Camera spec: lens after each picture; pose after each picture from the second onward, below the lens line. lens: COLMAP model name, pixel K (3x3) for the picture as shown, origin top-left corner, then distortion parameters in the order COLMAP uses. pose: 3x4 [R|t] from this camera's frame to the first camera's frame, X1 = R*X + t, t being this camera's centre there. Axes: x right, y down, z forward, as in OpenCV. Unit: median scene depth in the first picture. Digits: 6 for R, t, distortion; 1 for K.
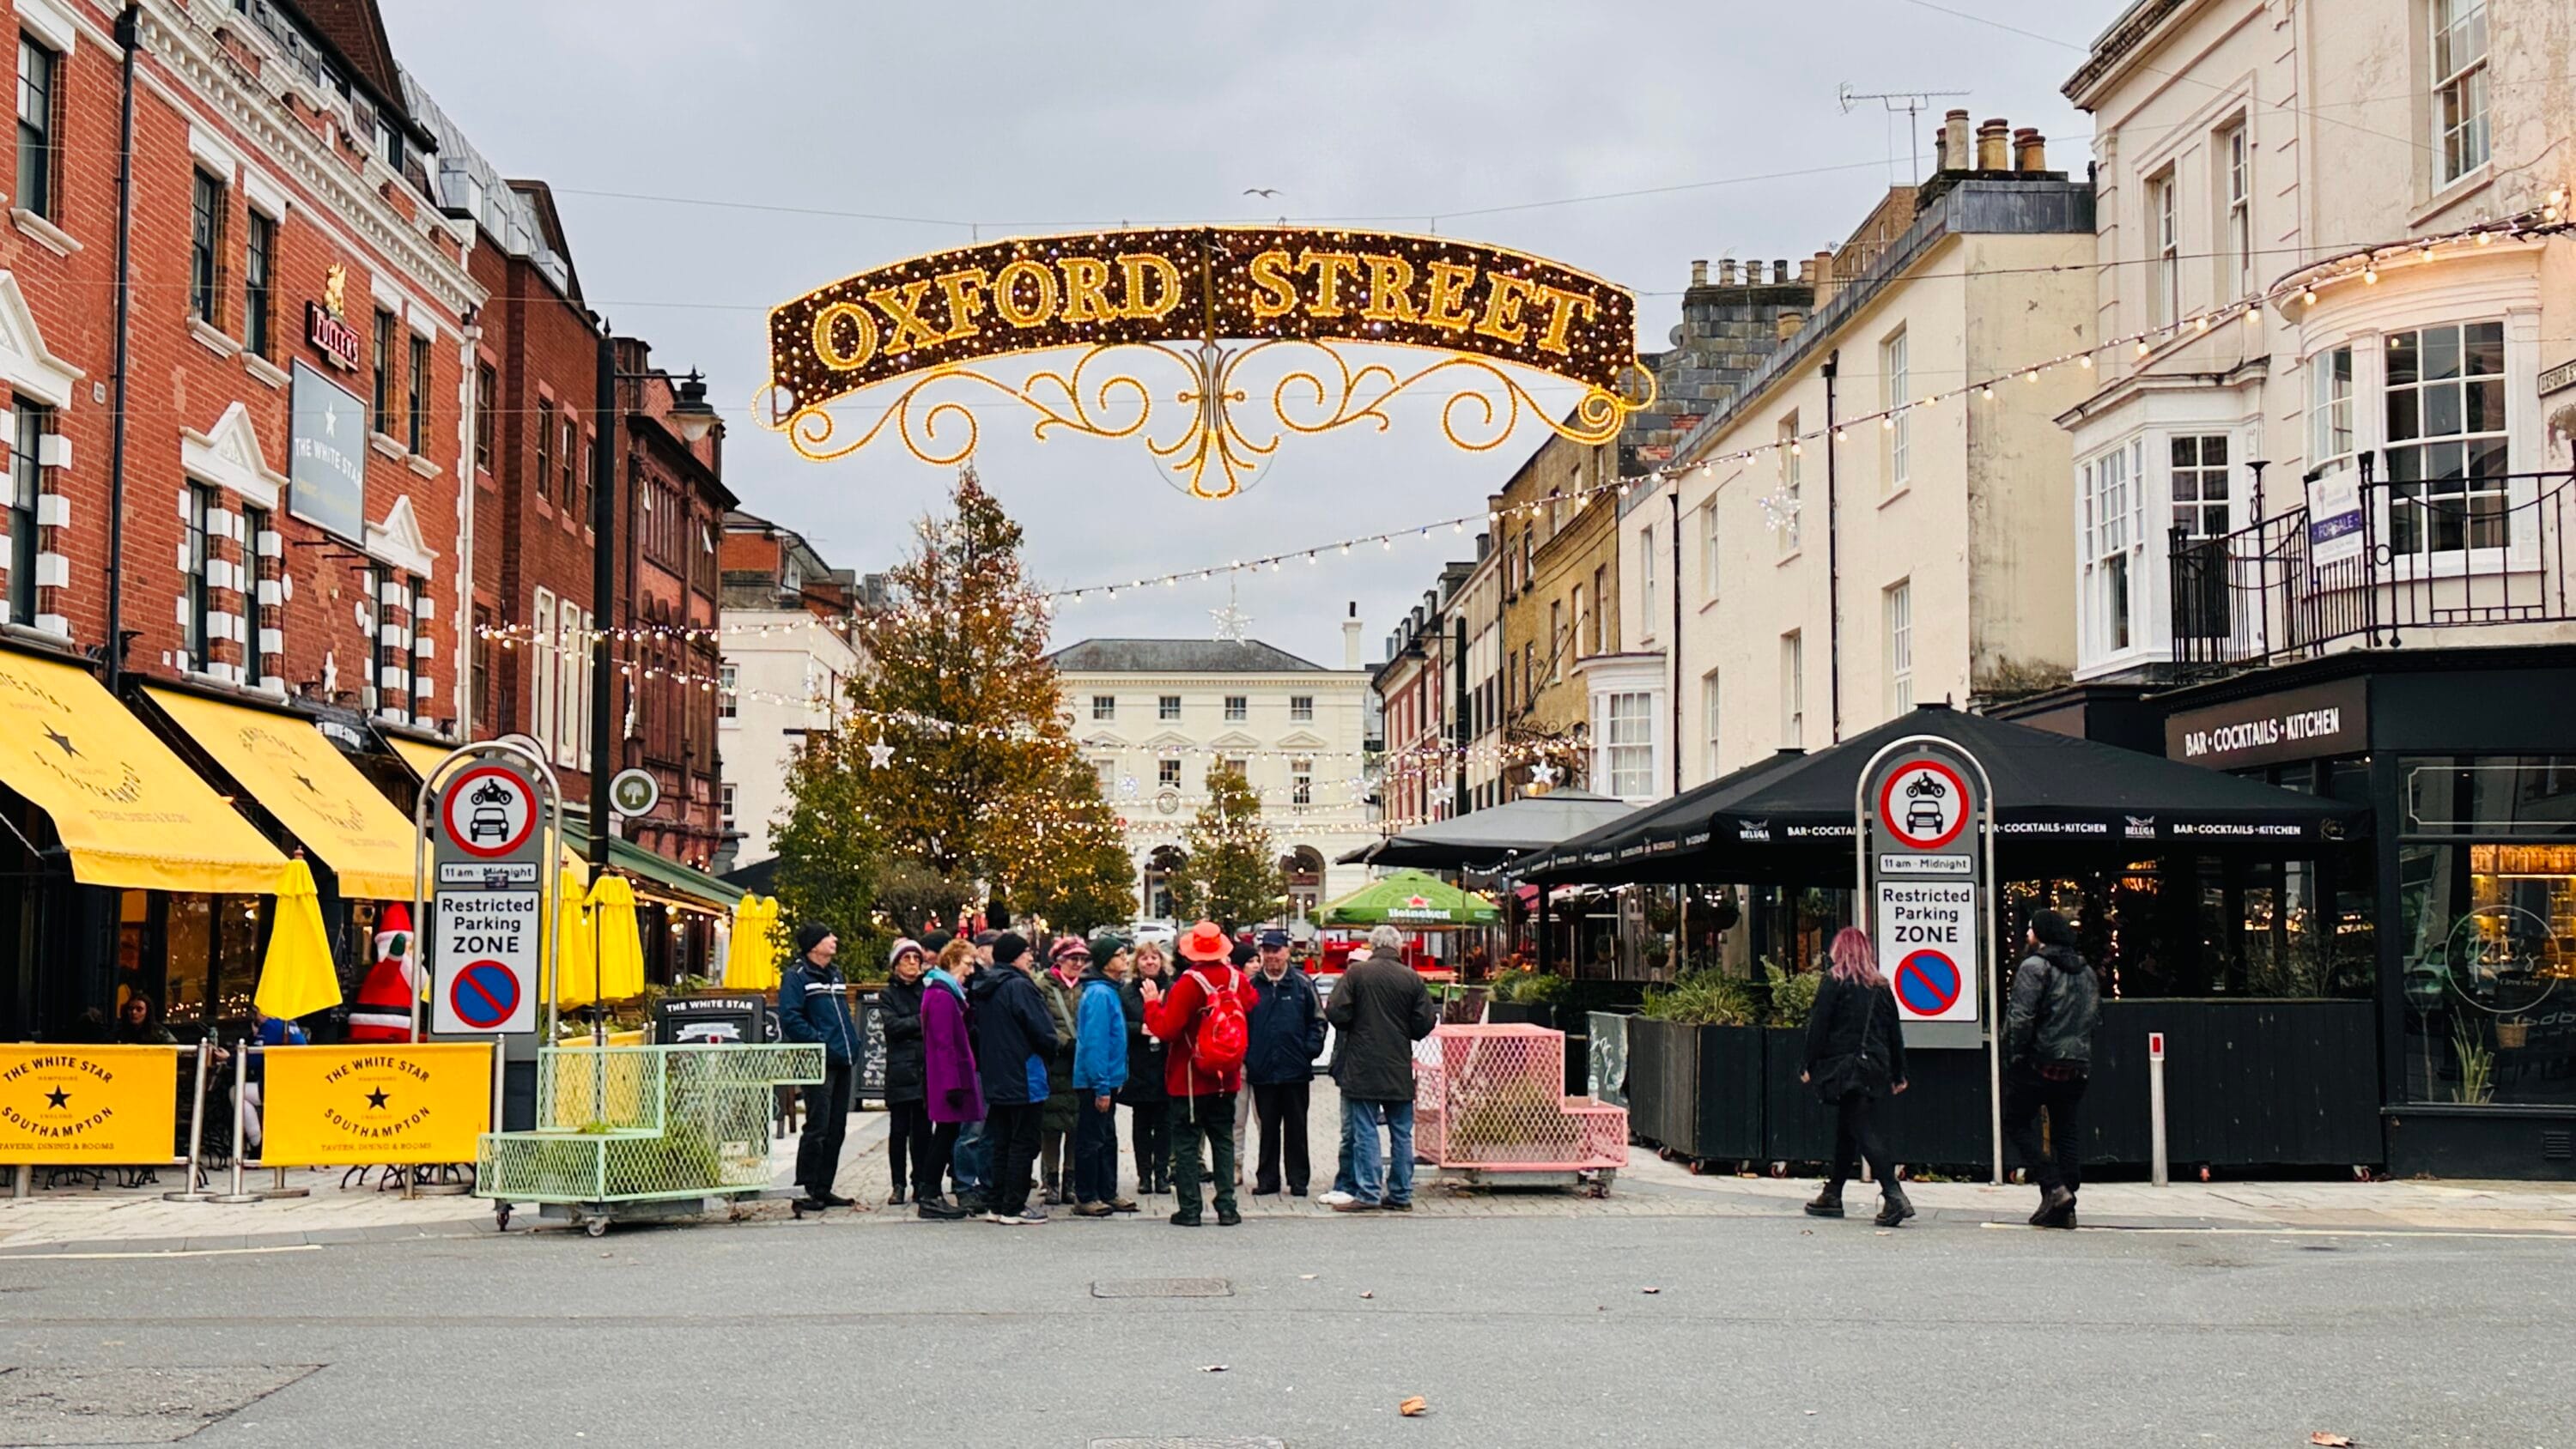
lens RADIAL K [[2946.5, 0, 1277.6], [0, 2946.5, 725.8], [0, 0, 1]] dist [0.106791, 0.000000]
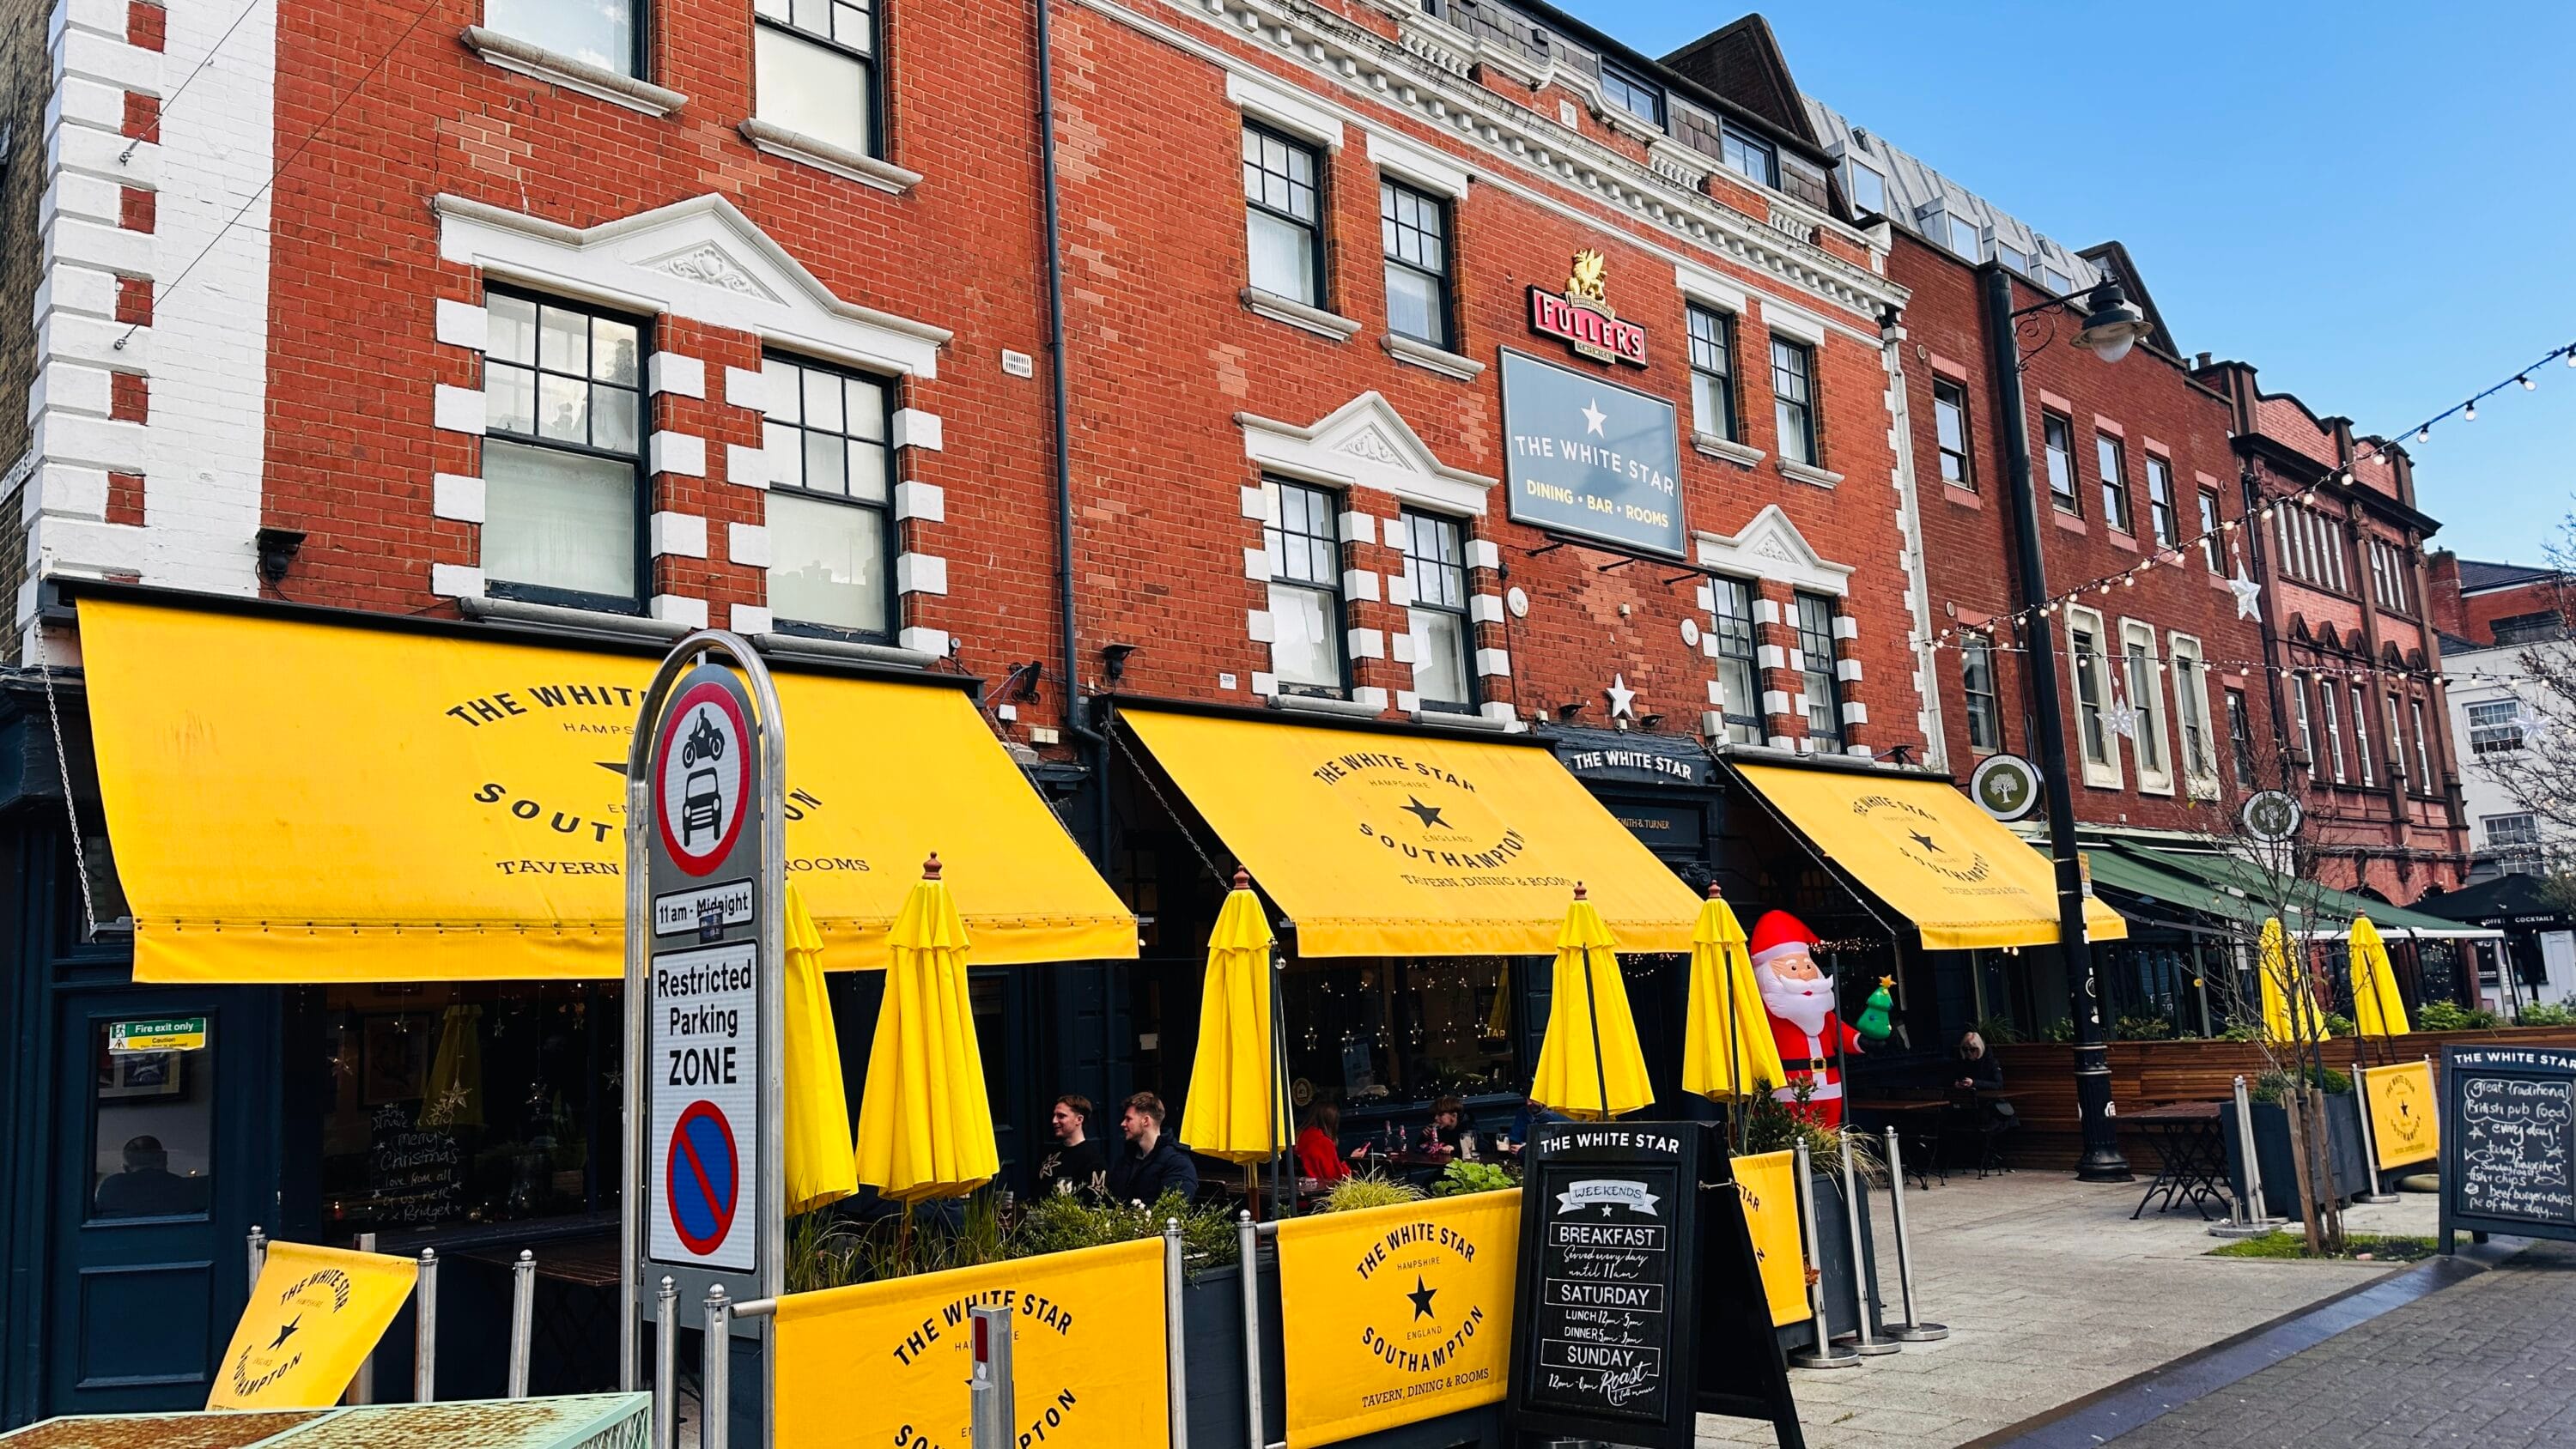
lens RADIAL K [[1785.9, 0, 1288.6], [0, 1785.9, 749.0], [0, 0, 1]] dist [0.068495, -0.071323]
pose [[0.659959, -0.146933, -0.736794, 0.002618], [0.105135, 0.989102, -0.103077, 0.045684], [0.743909, -0.009436, 0.668214, 0.636011]]
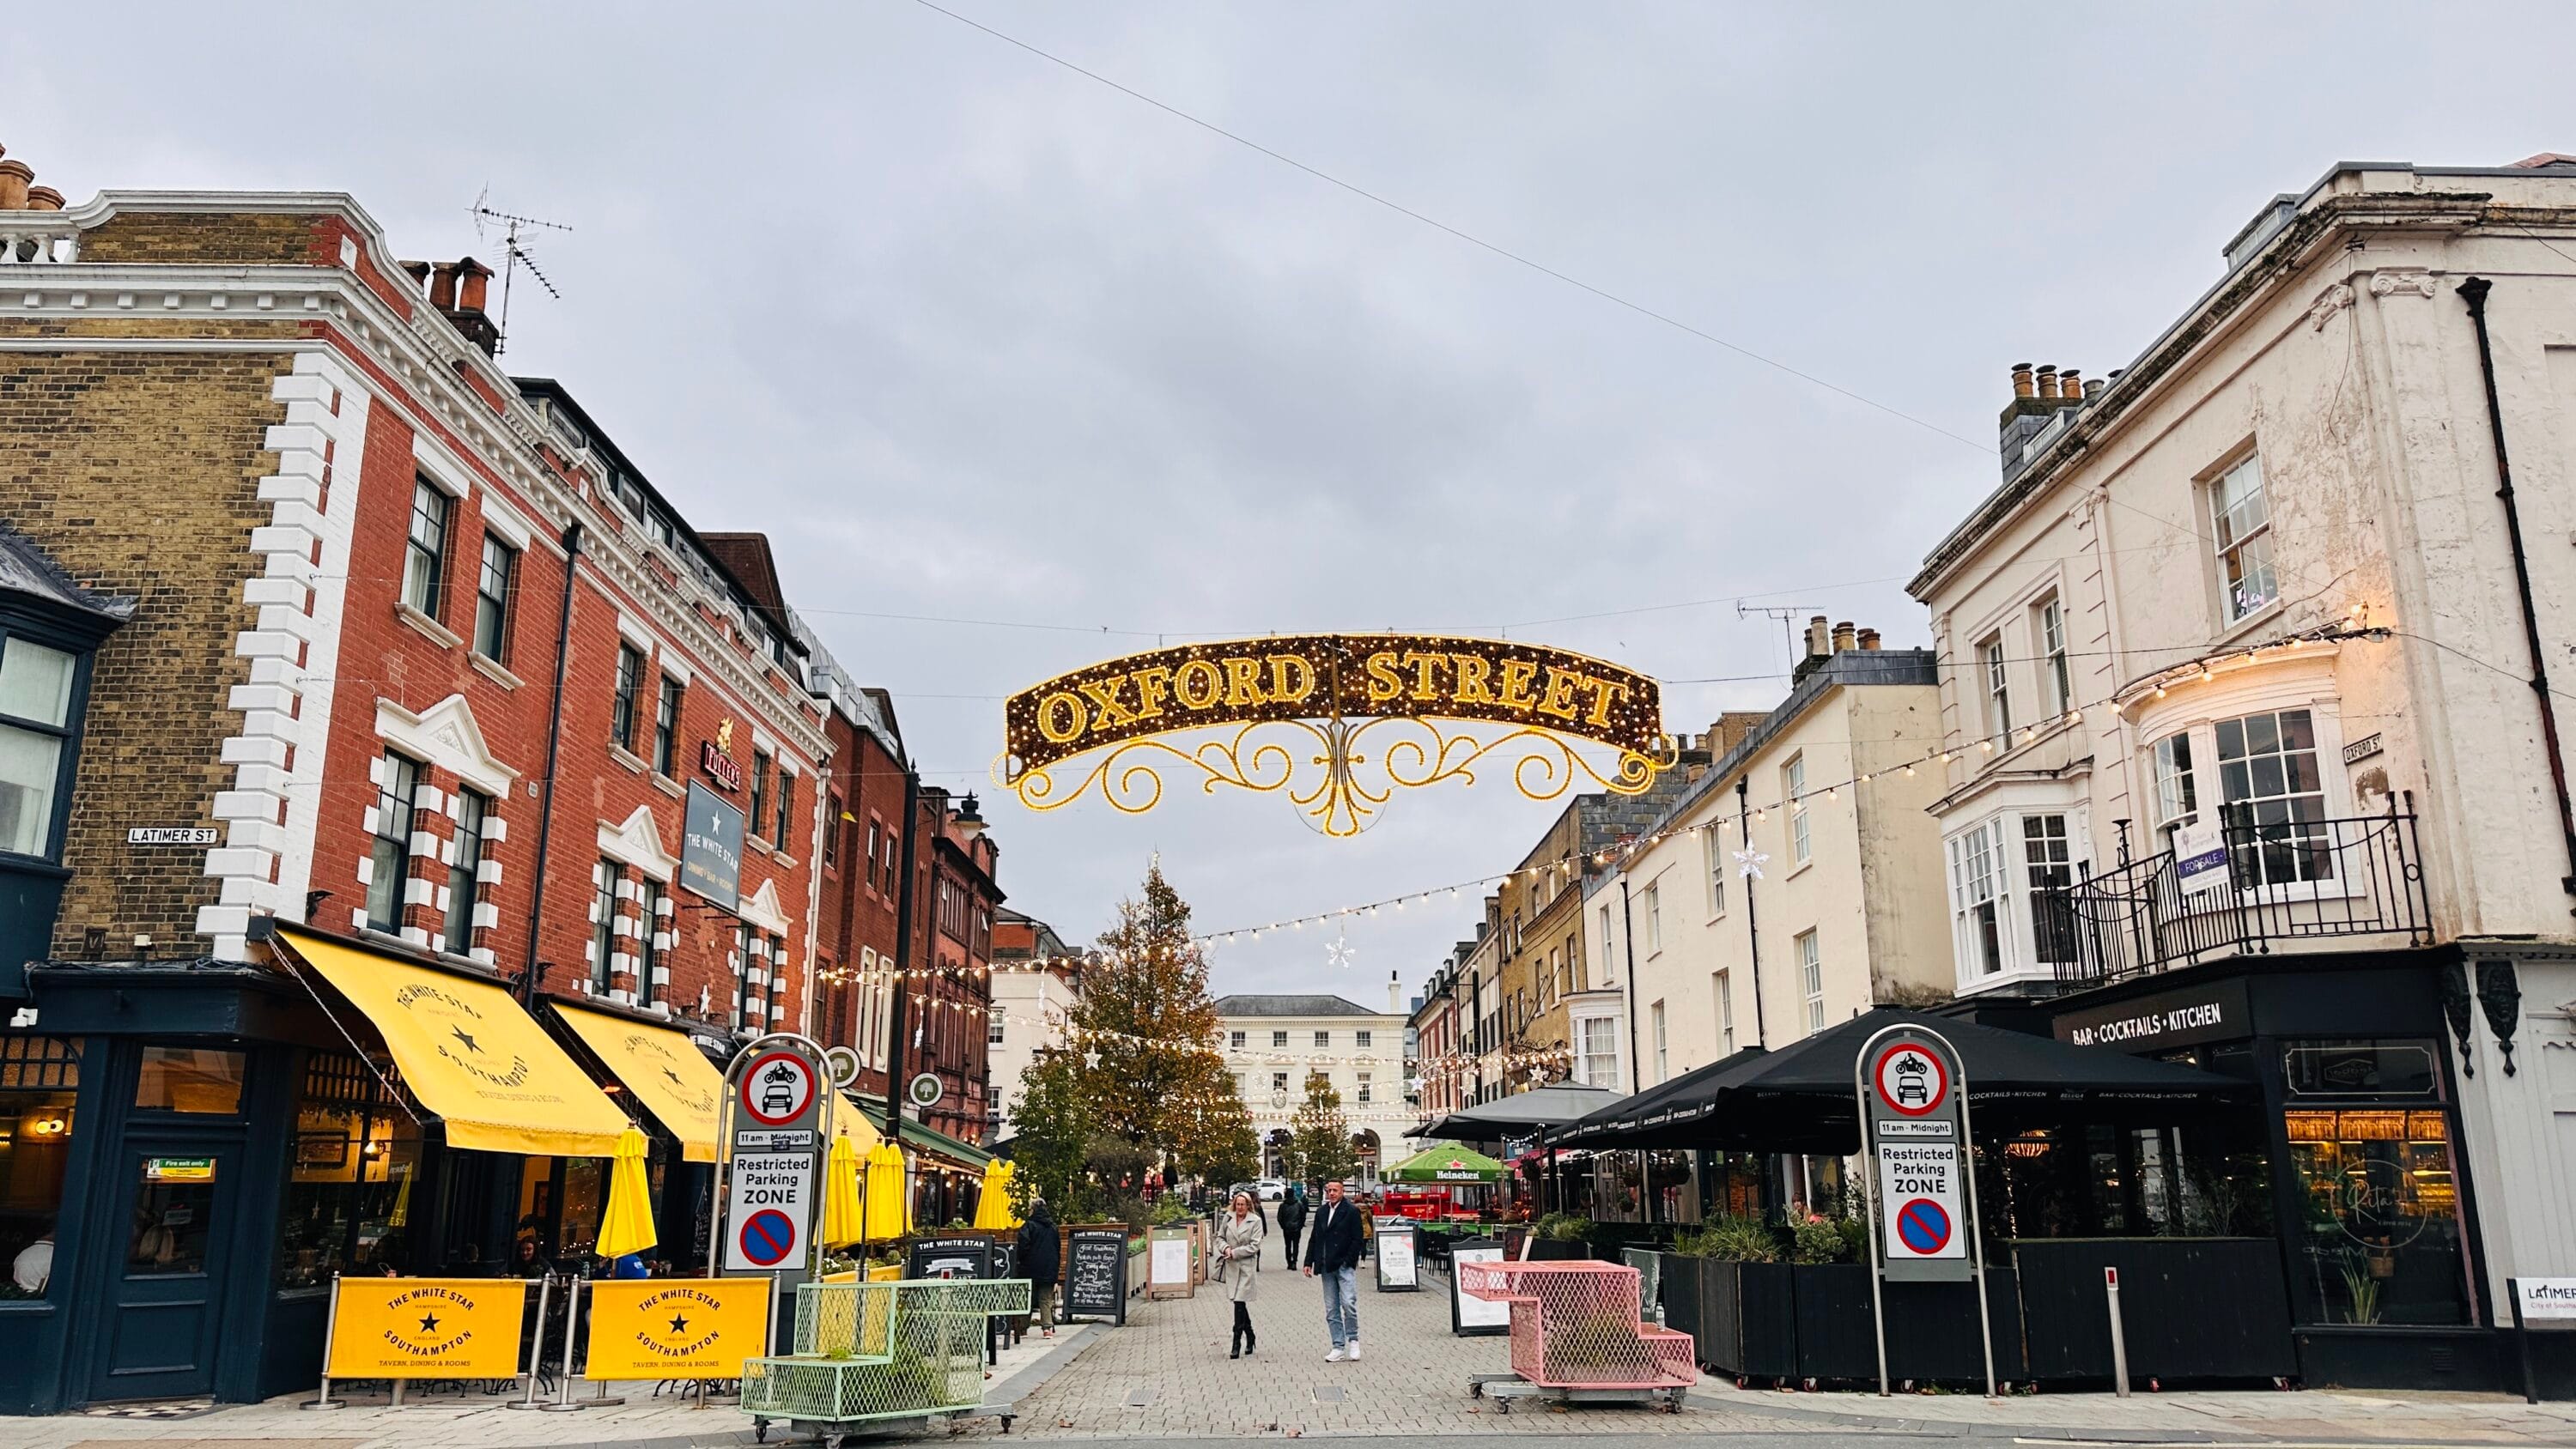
lens RADIAL K [[1785.9, 0, 1283.9], [0, 1785.9, 754.9], [0, 0, 1]] dist [0.068495, -0.071323]
pose [[0.999453, -0.010734, -0.031290, -0.015953], [0.005411, 0.986199, -0.165475, 0.011809], [0.032634, 0.165215, 0.985717, 0.159429]]
